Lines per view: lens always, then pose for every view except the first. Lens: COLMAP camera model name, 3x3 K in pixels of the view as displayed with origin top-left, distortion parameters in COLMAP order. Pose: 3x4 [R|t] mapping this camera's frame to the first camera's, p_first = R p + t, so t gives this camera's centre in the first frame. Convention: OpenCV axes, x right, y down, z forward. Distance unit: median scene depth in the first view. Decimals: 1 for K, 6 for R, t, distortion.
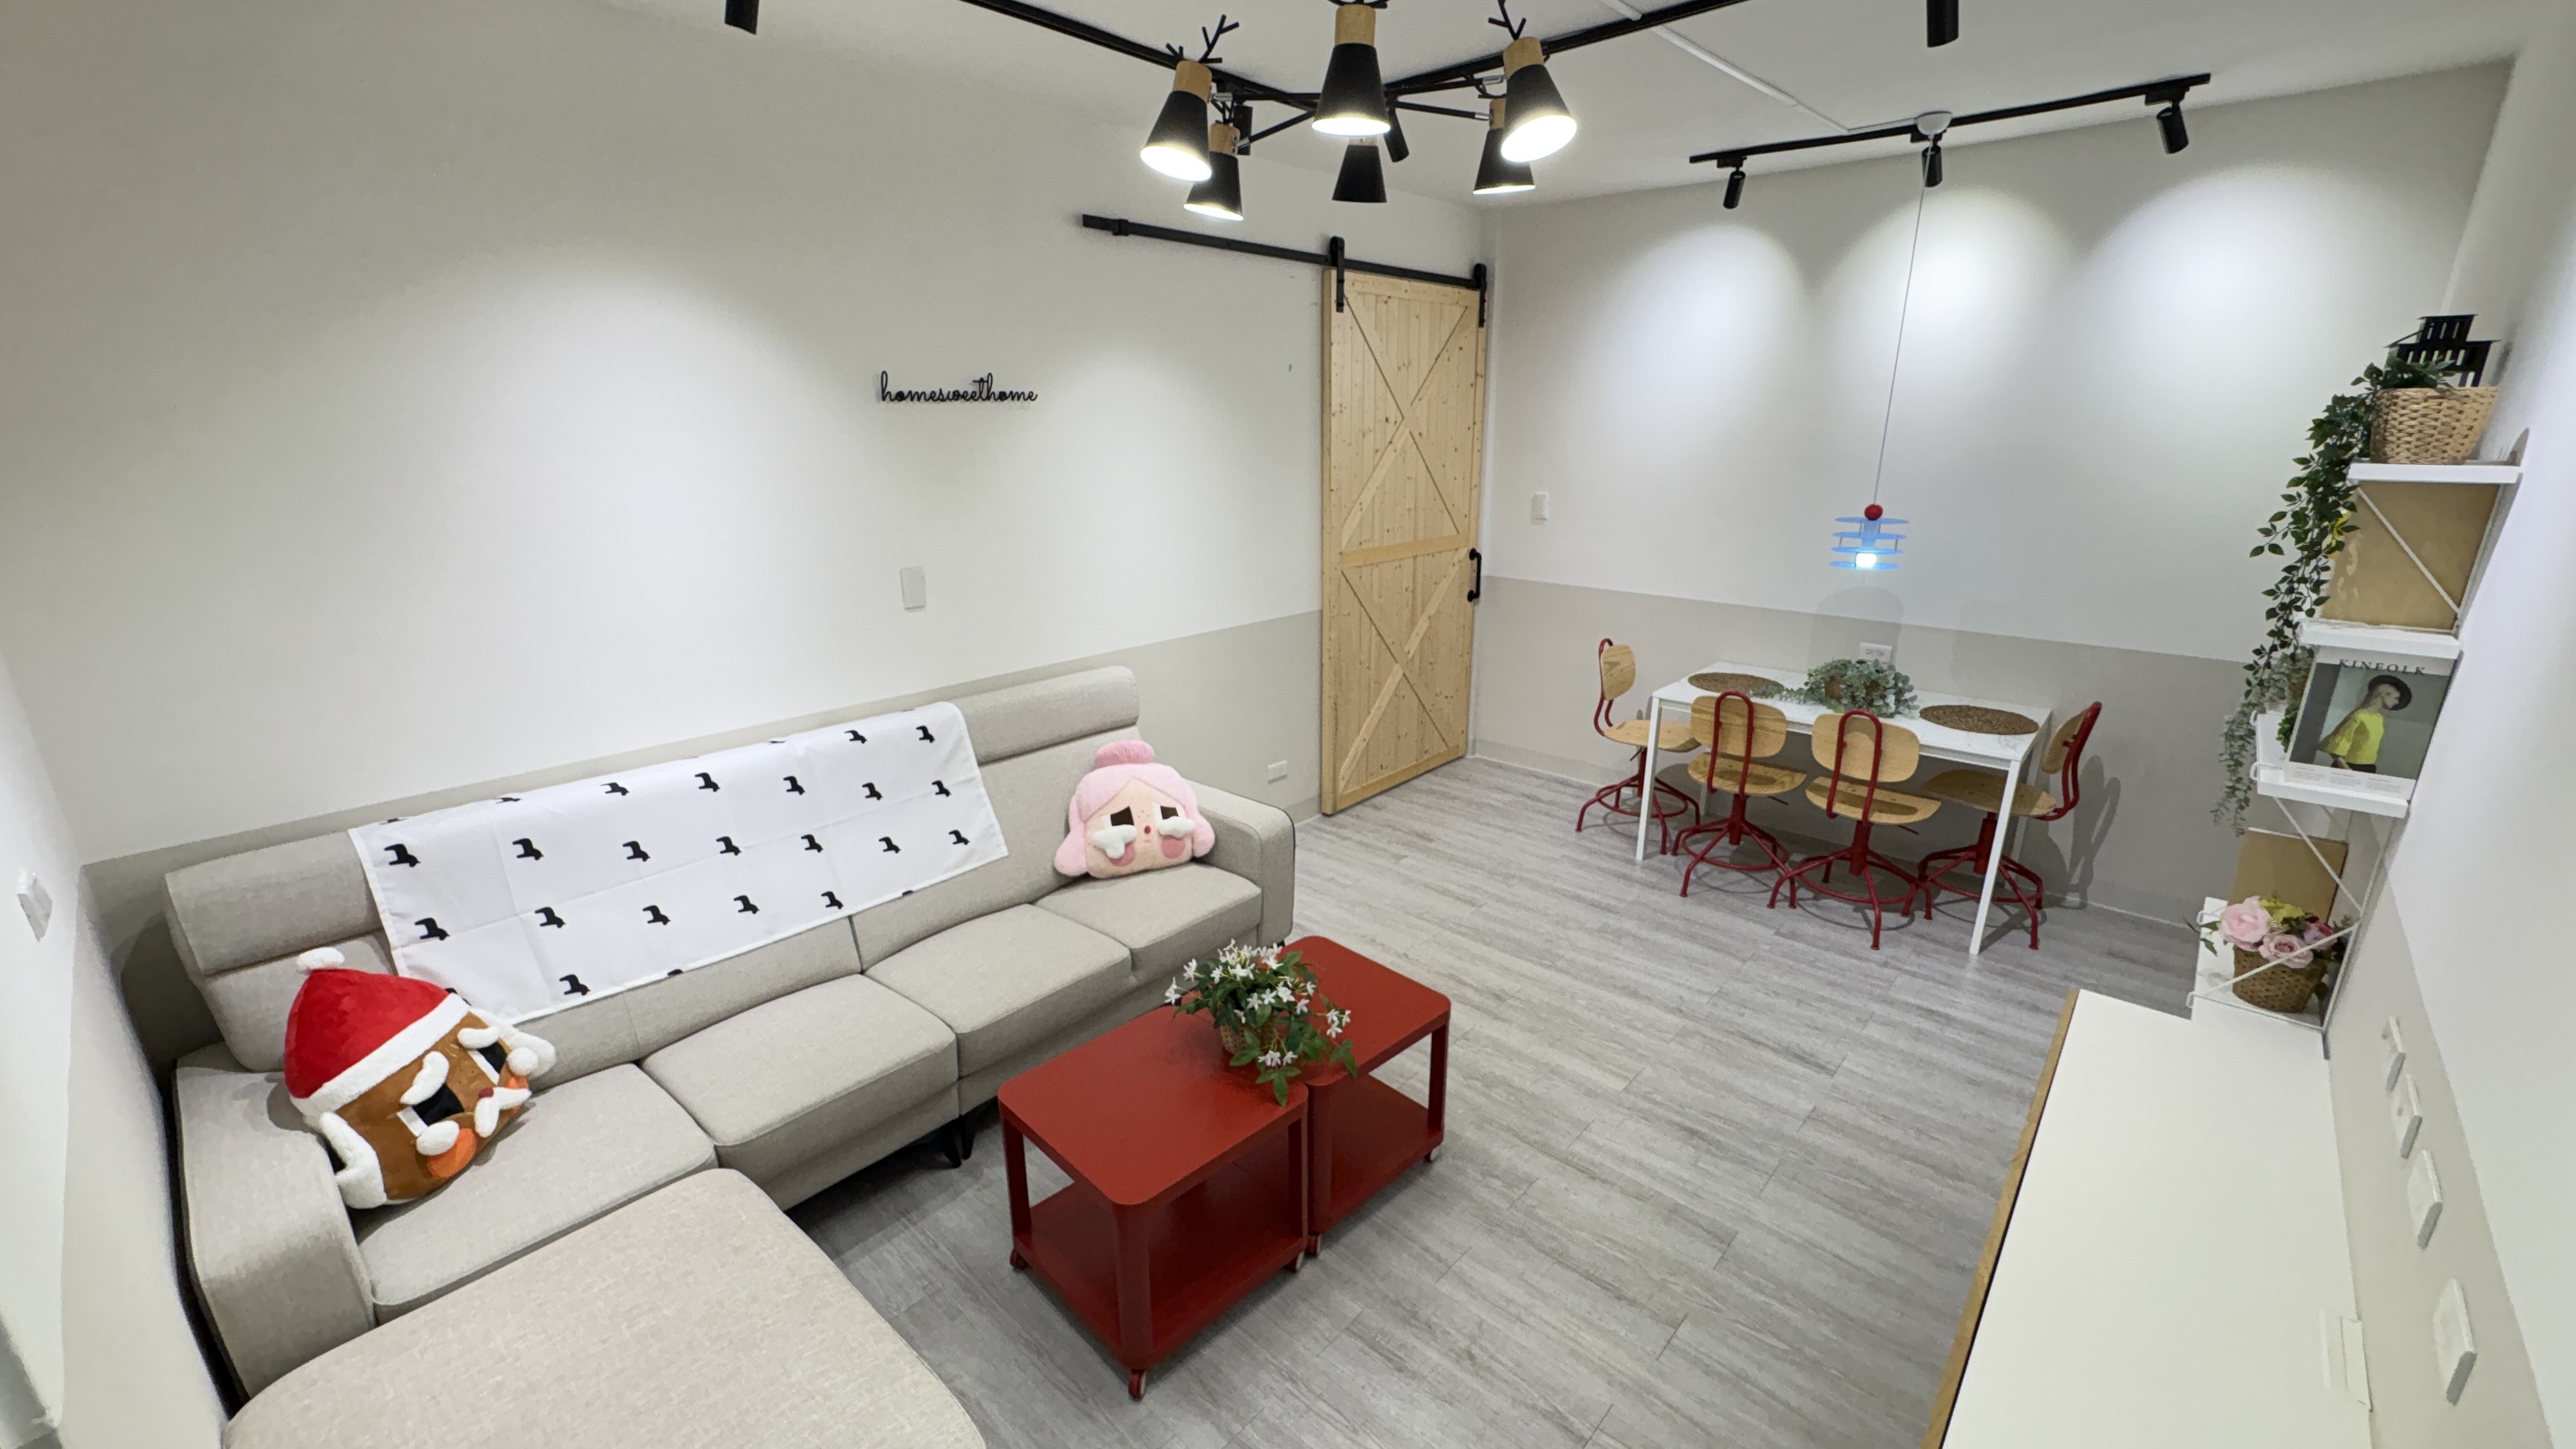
lens RADIAL K [[1020.8, 0, 1285.9], [0, 1020.8, 731.2], [0, 0, 1]] dist [-0.002550, -0.000295]
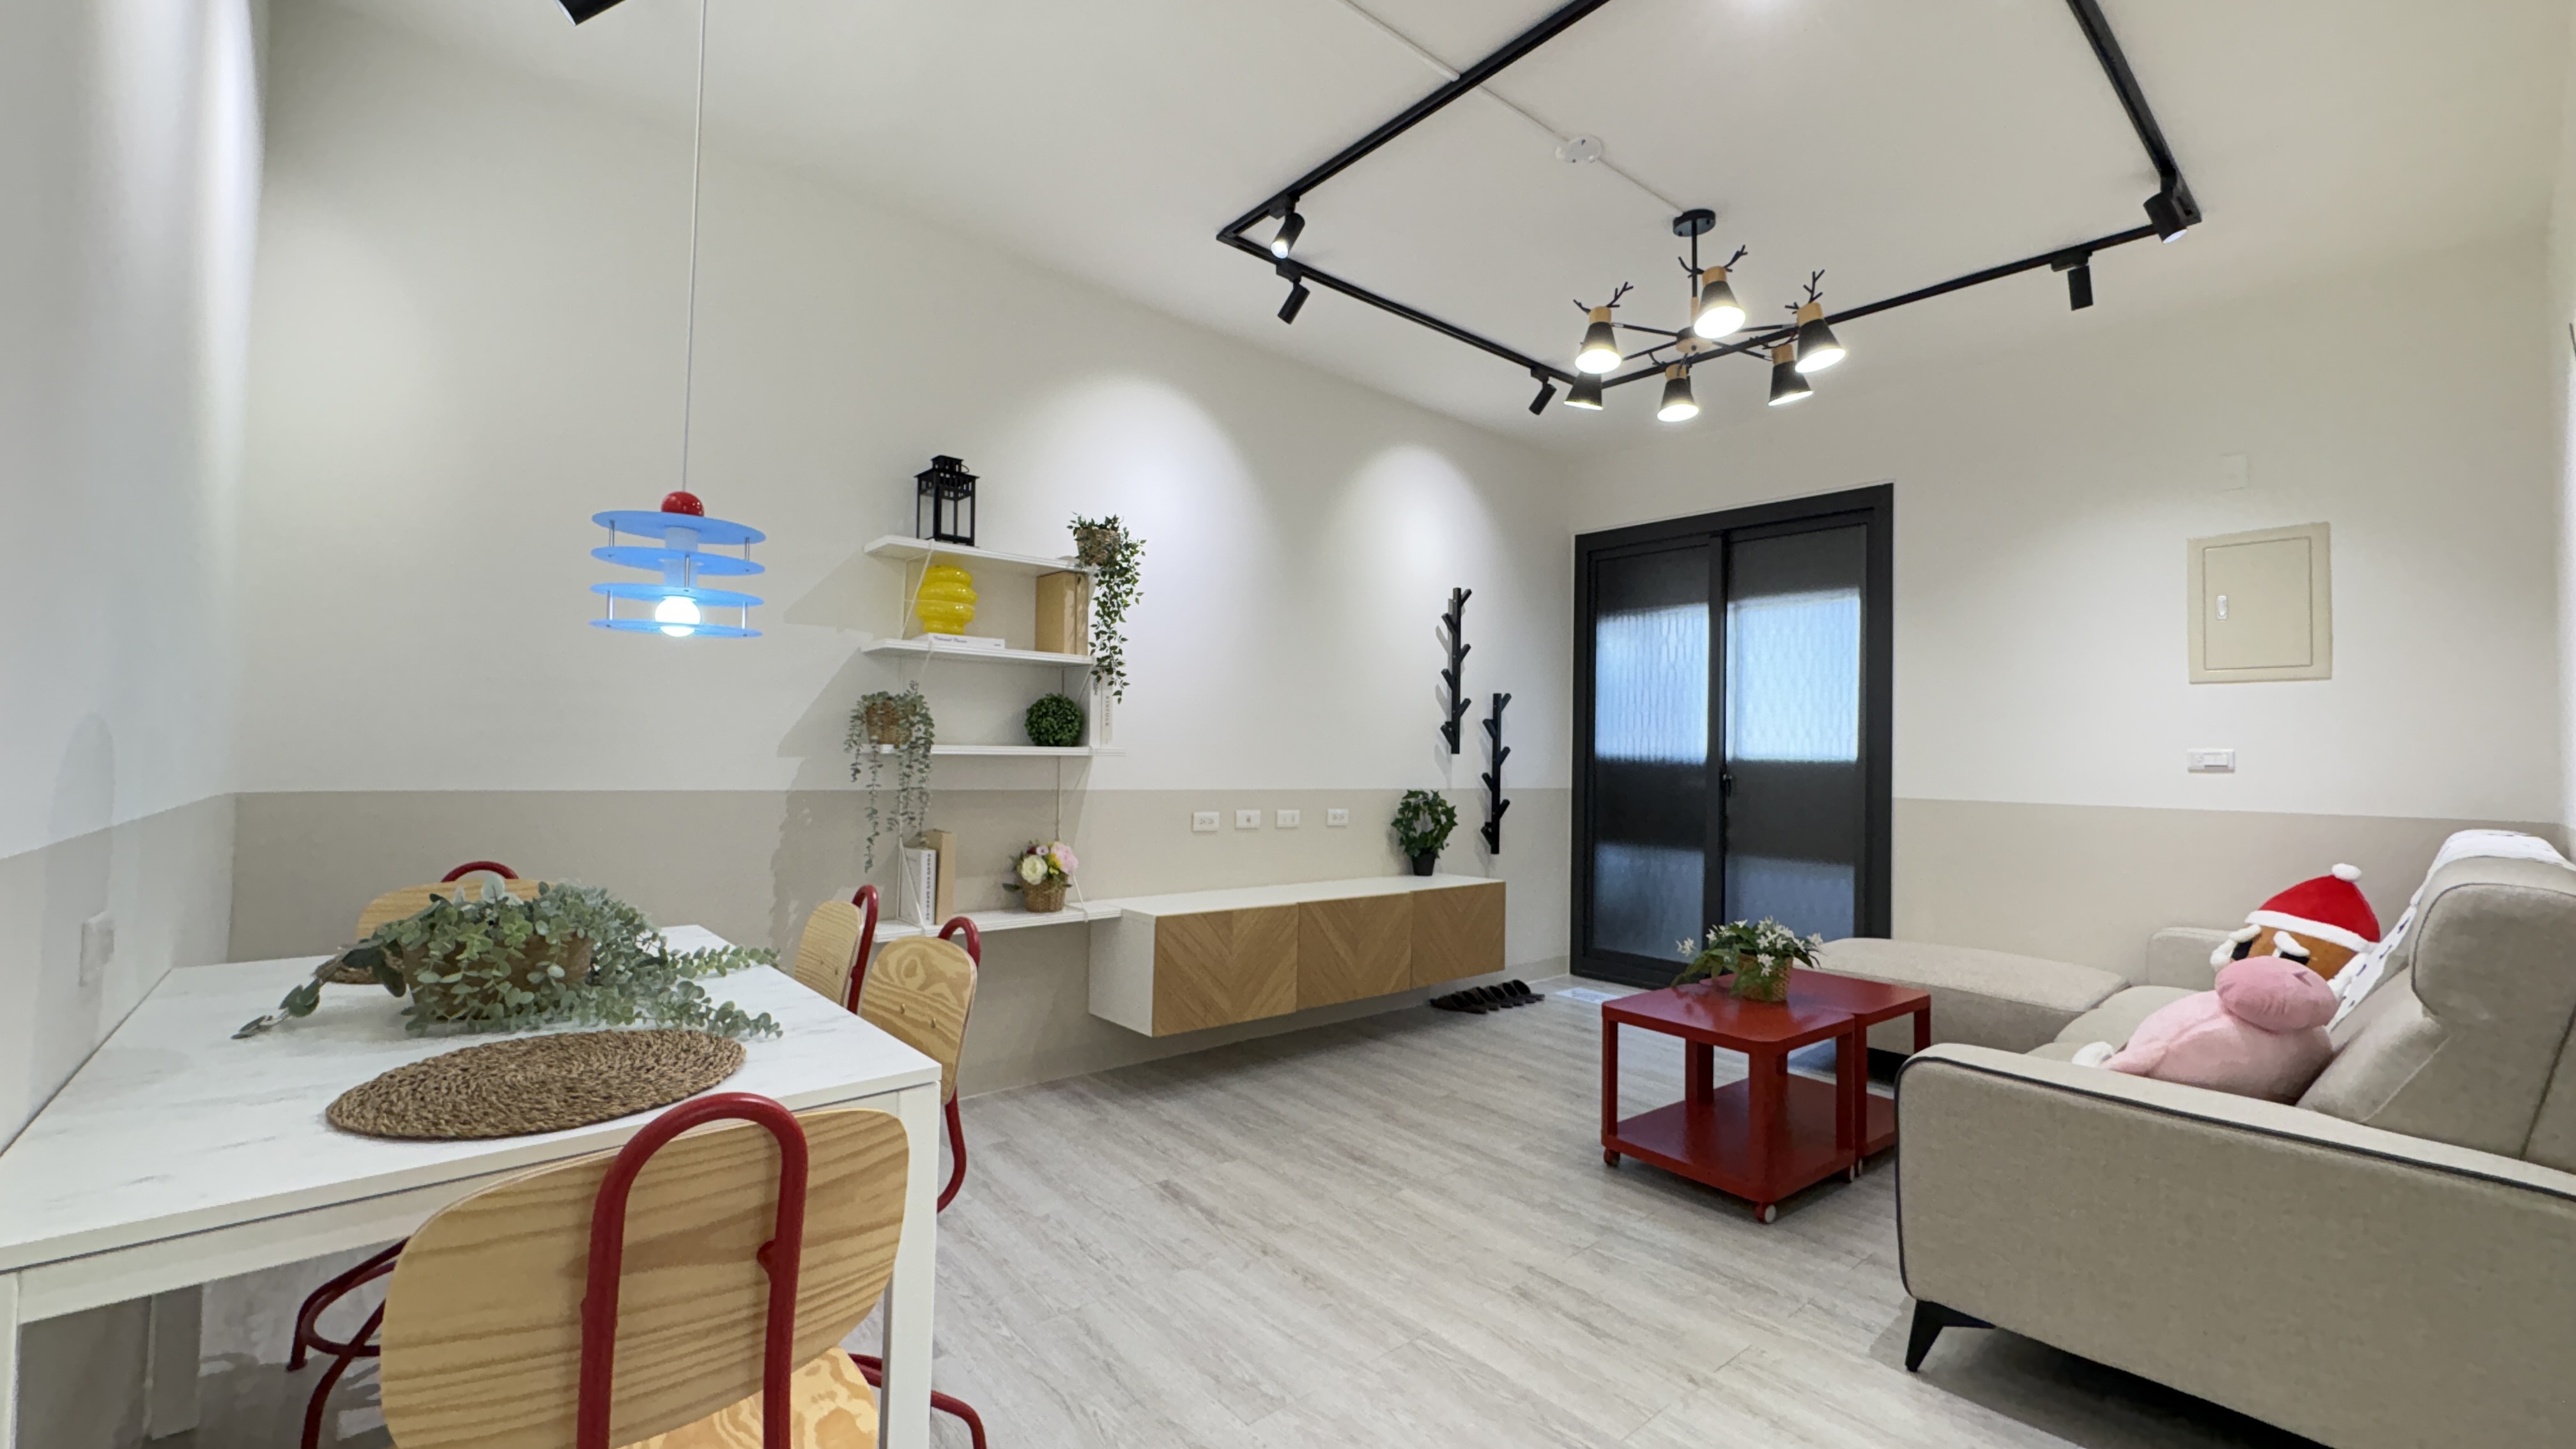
lens RADIAL K [[1020.8, 0, 1291.8], [0, 1020.8, 724.7], [0, 0, 1]] dist [-0.002550, -0.000295]
pose [[-0.993090, -0.016193, 0.116237, 0.303062], [0.014132, 0.966730, 0.255409, -0.269845], [-0.116505, 0.255287, -0.959820, 1.645739]]
